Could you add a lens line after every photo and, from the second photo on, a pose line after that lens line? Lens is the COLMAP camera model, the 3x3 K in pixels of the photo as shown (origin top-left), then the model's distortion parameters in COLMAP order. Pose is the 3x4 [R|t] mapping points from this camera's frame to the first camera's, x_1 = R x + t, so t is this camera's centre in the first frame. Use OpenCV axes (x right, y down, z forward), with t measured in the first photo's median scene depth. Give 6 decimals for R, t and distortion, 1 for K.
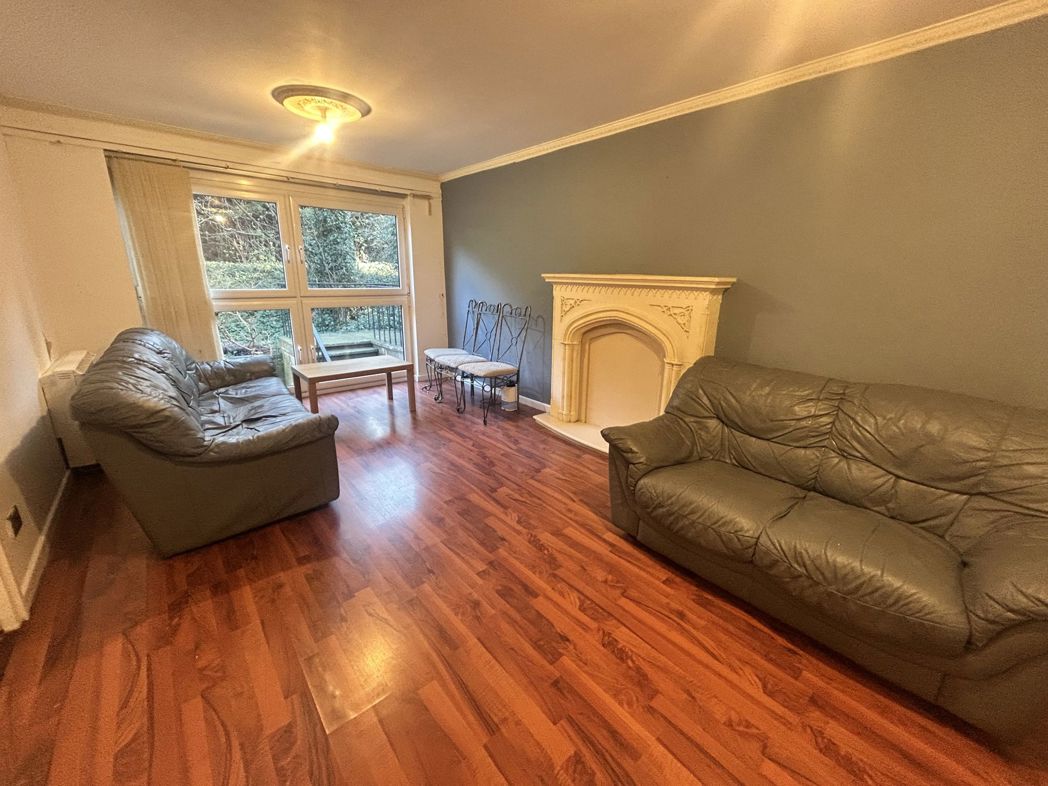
lens RADIAL K [[421.6, 0, 525.2], [0, 421.6, 390.9], [0, 0, 1]] dist [-0.007109, 0.000008]
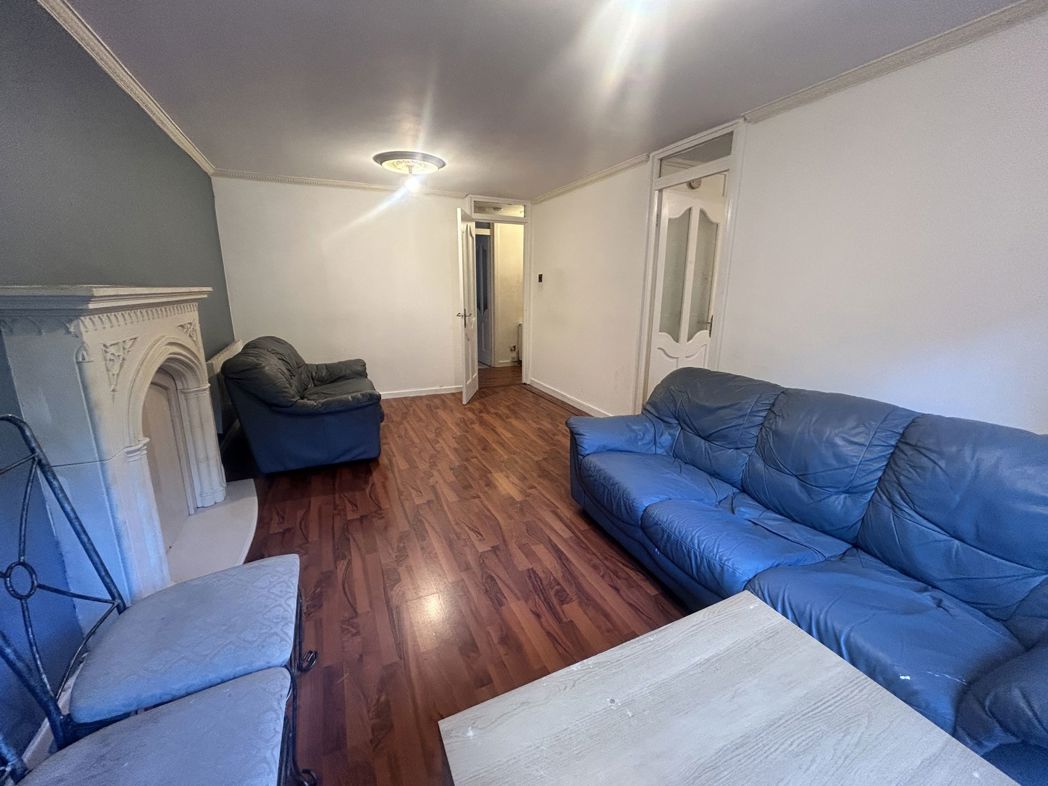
lens RADIAL K [[421.6, 0, 521.3], [0, 421.6, 388.2], [0, 0, 1]] dist [-0.007109, 0.000008]
pose [[-0.960229, -0.087140, 0.265268, -0.681781], [0.053170, 0.875599, 0.480103, -0.610337], [-0.274105, 0.475113, -0.836142, 2.132880]]
